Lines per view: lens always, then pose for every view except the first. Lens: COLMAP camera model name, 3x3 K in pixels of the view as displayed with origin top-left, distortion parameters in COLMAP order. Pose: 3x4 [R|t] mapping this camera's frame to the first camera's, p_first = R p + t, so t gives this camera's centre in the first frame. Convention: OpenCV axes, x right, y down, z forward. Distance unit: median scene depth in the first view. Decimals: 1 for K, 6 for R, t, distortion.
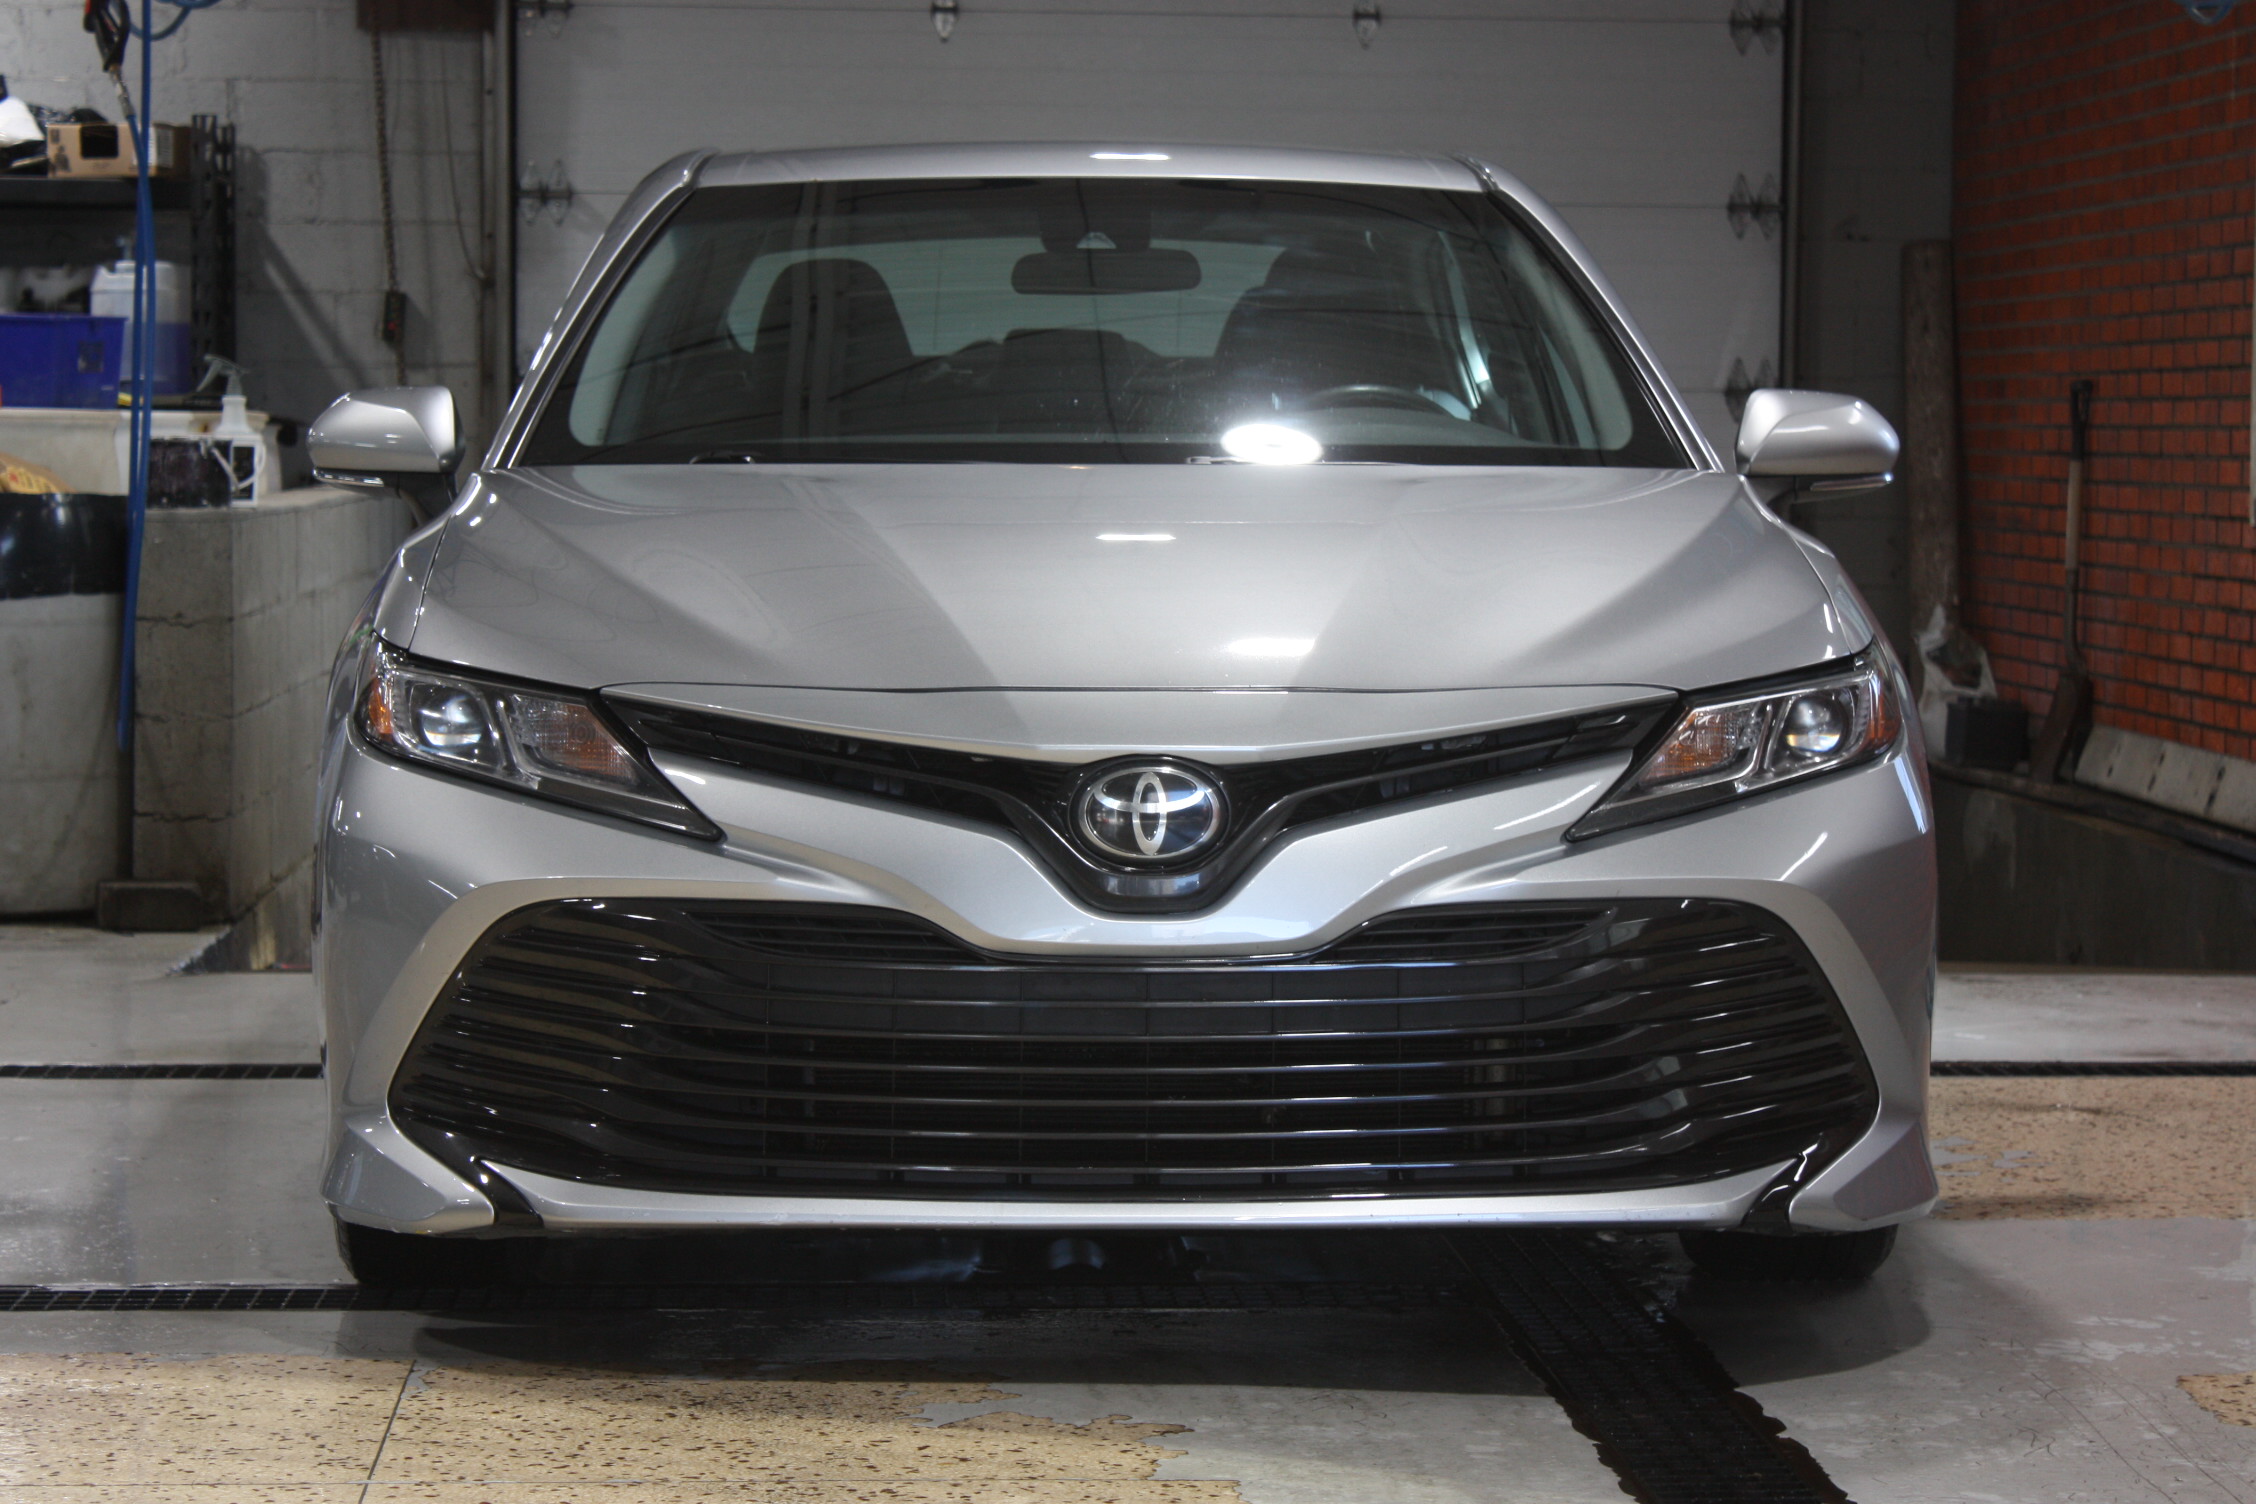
lens RADIAL K [[5254.7, 0, 1128.0], [0, 5254.7, 752.0], [0, 0, 1]] dist [-0.114908, 2.526578]
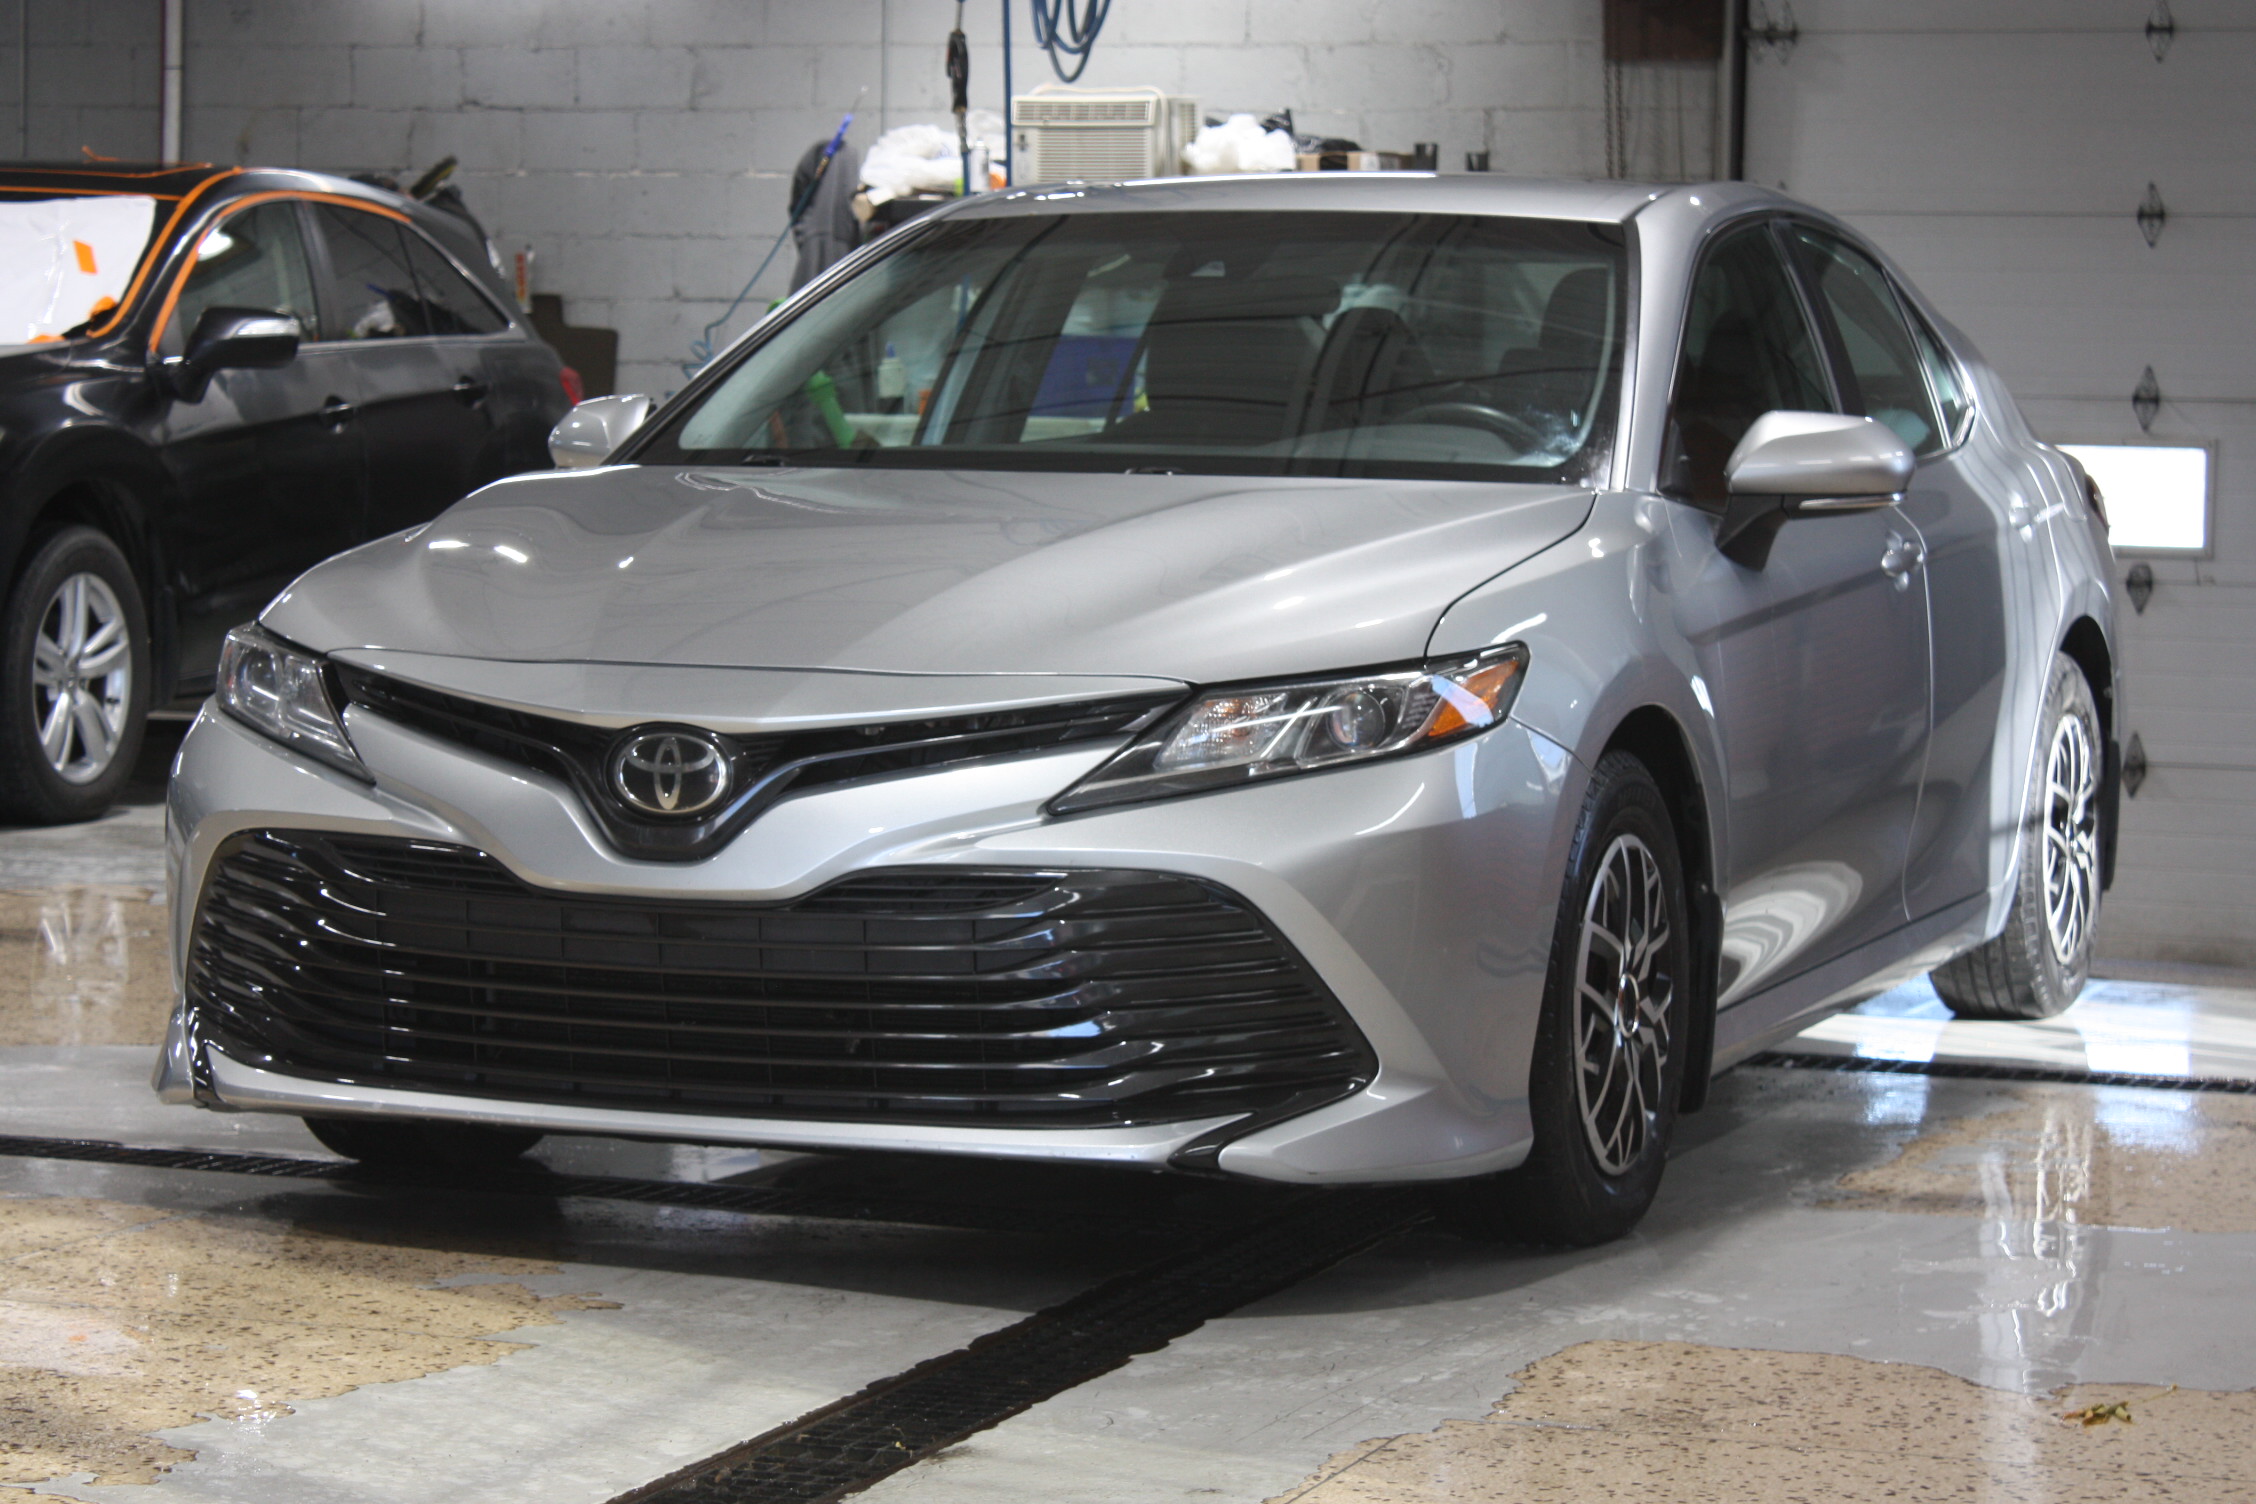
lens RADIAL K [[5254.7, 0, 1128.0], [0, 5254.7, 752.0], [0, 0, 1]] dist [-0.114908, 2.526578]
pose [[0.937967, 0.030818, -0.345351, 0.375149], [-0.031852, 0.999489, 0.002681, 0.000348], [0.345257, 0.008485, 0.938470, -0.029784]]
